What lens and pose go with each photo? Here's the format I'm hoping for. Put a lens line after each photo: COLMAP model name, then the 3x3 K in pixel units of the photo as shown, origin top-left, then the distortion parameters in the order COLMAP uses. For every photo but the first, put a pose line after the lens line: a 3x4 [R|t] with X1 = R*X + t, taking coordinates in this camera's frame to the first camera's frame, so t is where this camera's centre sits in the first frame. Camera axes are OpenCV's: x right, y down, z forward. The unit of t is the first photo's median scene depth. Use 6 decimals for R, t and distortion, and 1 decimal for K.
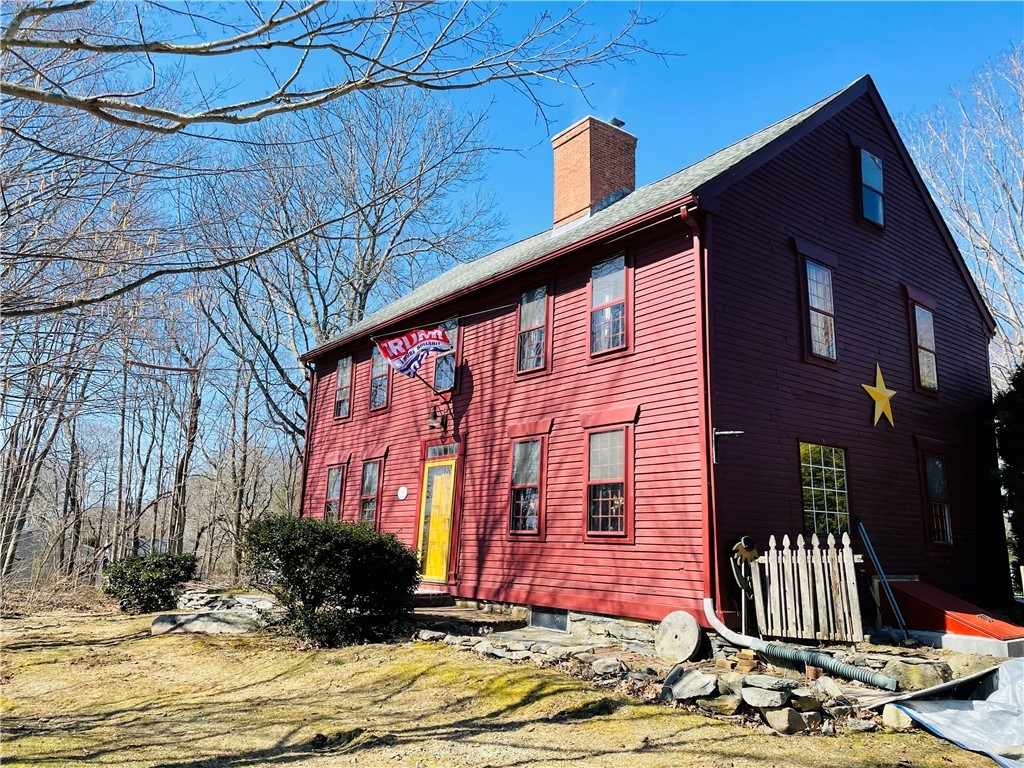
lens RADIAL K [[763.2, 0, 513.3], [0, 763.2, 385.8], [0, 0, 1]] dist [0.045737, -0.033407]
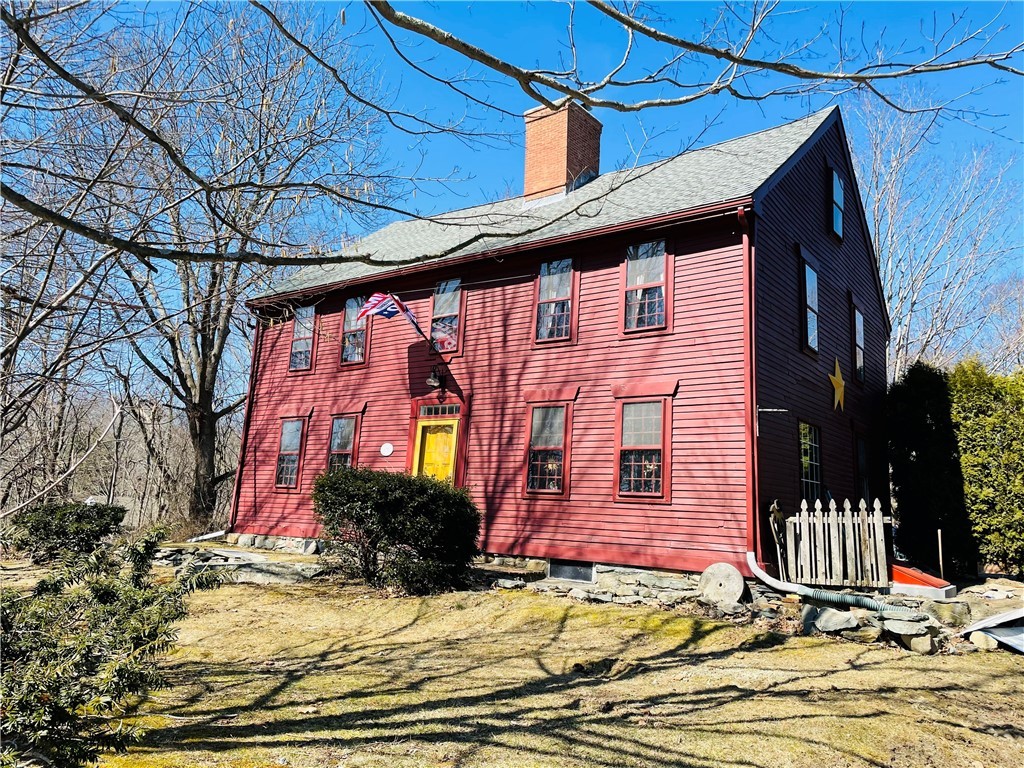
lens RADIAL K [[763.2, 0, 513.4], [0, 763.2, 381.7], [0, 0, 1]] dist [0.045737, -0.033407]
pose [[0.966322, 0.063786, 0.249307, -0.326338], [-0.074155, 0.996720, 0.032412, 0.008314], [-0.246422, -0.049808, 0.967882, -0.015664]]
